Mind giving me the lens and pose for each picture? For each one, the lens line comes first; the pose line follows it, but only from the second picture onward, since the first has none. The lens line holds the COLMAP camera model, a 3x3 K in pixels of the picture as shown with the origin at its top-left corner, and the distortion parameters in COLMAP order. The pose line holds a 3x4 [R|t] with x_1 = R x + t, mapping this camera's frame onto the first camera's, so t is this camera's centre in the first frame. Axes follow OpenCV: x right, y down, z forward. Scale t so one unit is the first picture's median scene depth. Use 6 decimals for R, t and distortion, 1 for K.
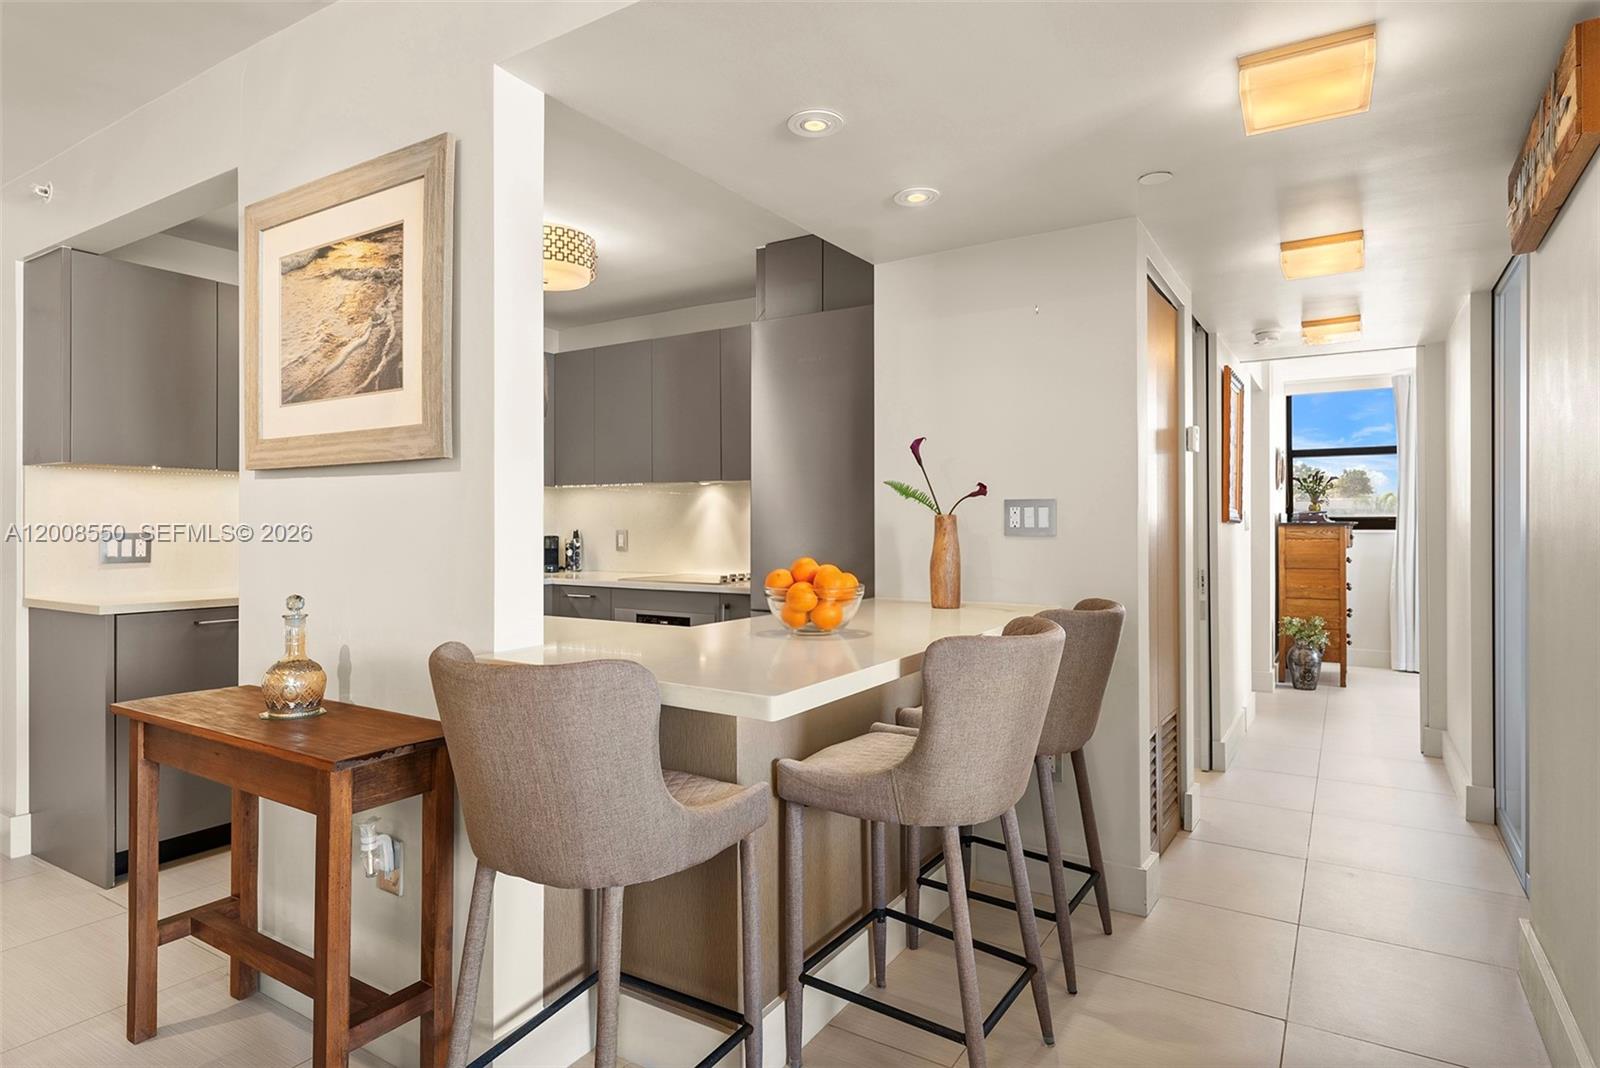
lens RADIAL K [[887.2, 0, 798.8], [0, 887.2, 520.1], [0, 0, 1]] dist [0.003595, 0.000246]
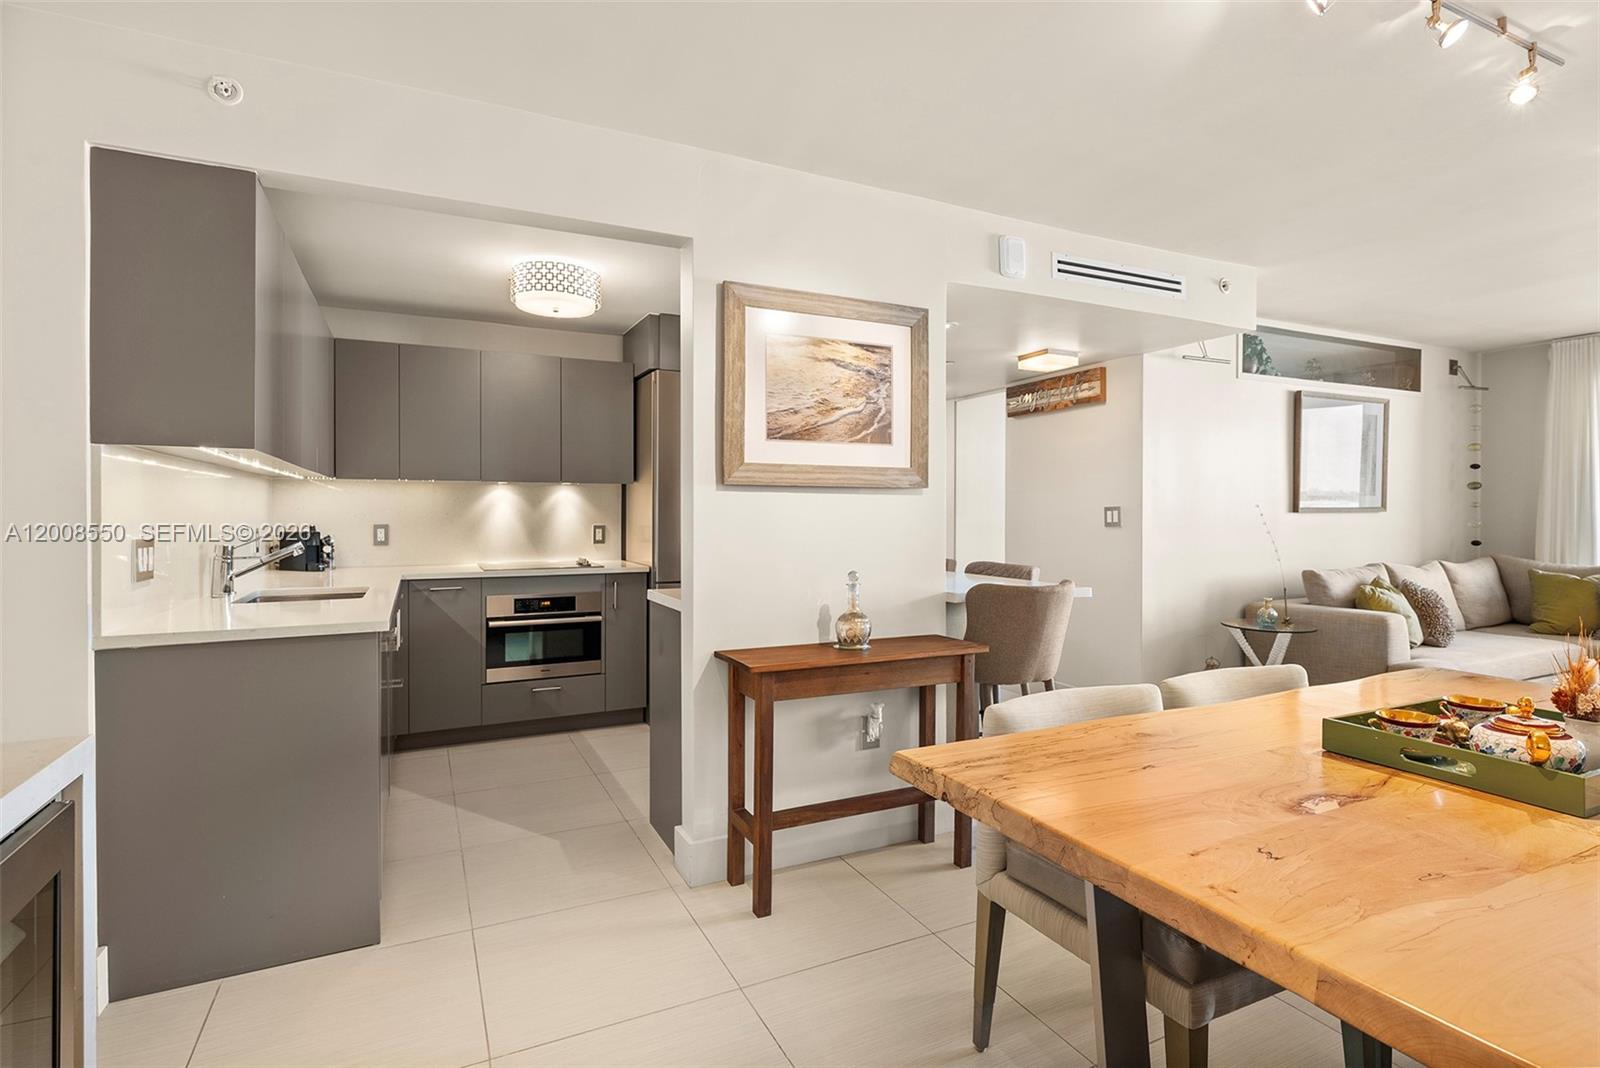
lens RADIAL K [[784.0, 0, 783.0], [0, 784.0, 510.9], [0, 0, 1]] dist [0.000804, -0.000023]
pose [[0.542209, 0.002664, 0.840240, -1.754981], [-0.007207, 0.999973, 0.001480, -0.022138], [-0.840213, -0.006858, 0.542213, 0.350501]]
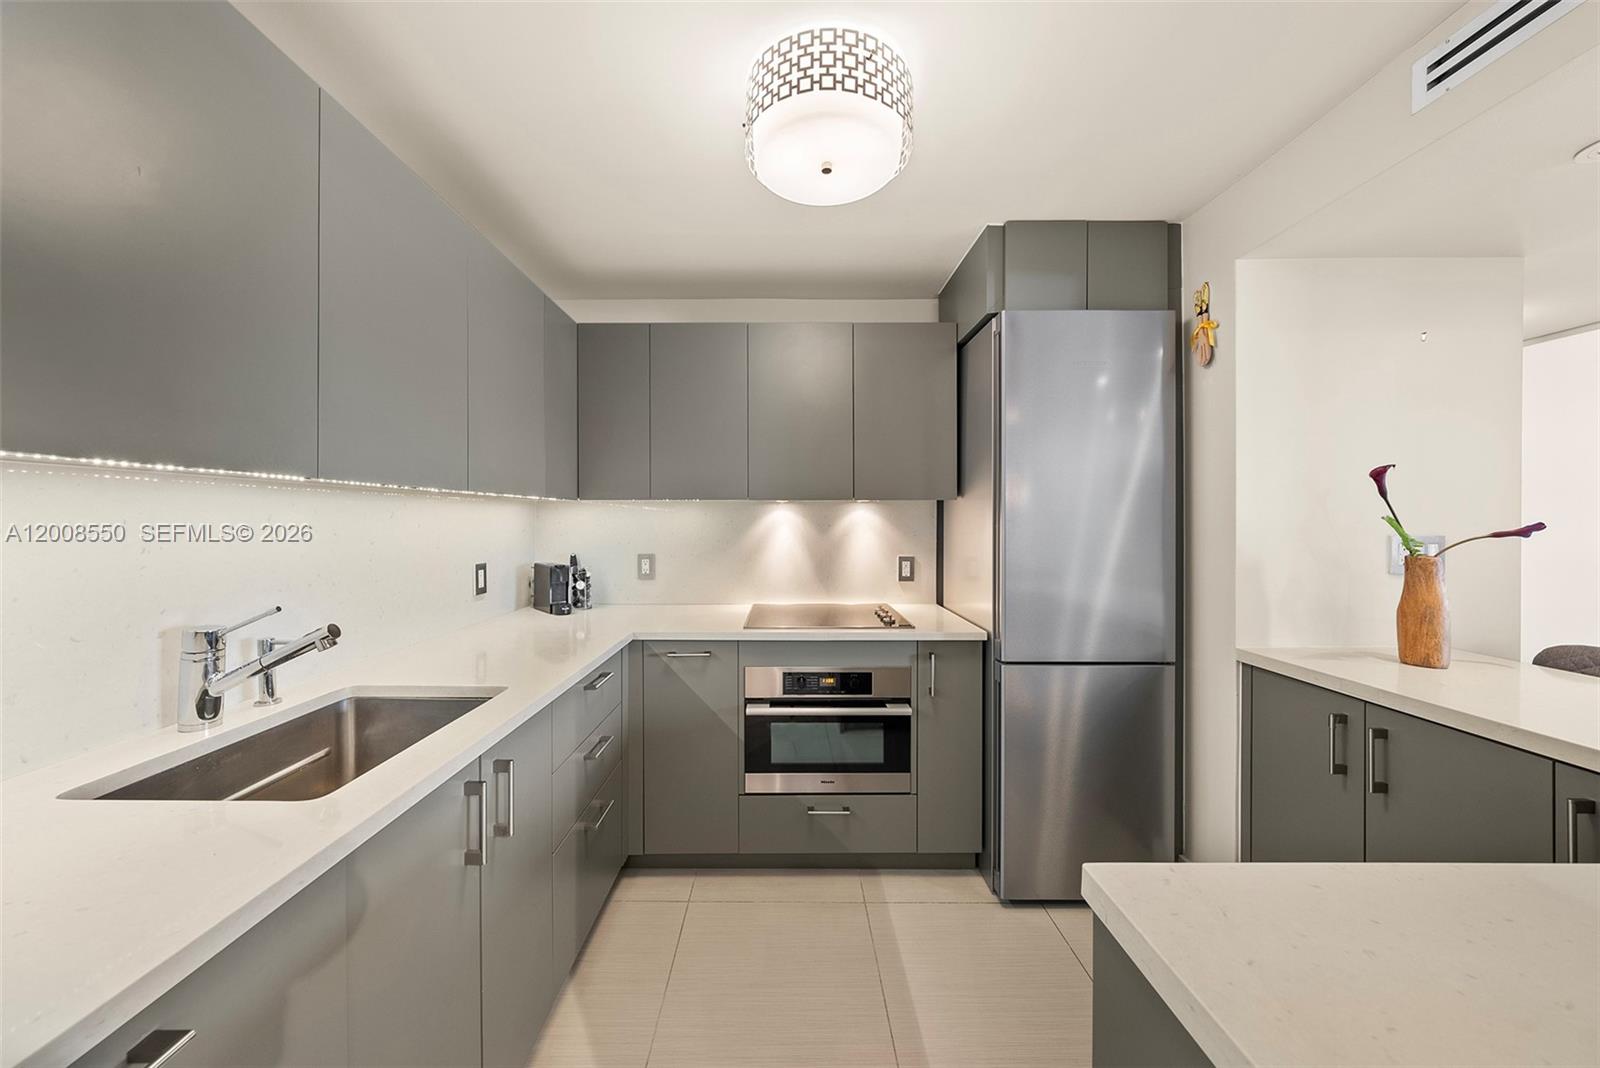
lens RADIAL K [[555.2, 0, 792.0], [0, 555.2, 522.1], [0, 0, 1]] dist [0.000943, 0.000197]
pose [[0.841327, 0.000024, 0.540526, -0.921217], [-0.003244, 0.999982, 0.005005, -0.055775], [-0.540517, -0.005965, 0.841312, 1.227443]]
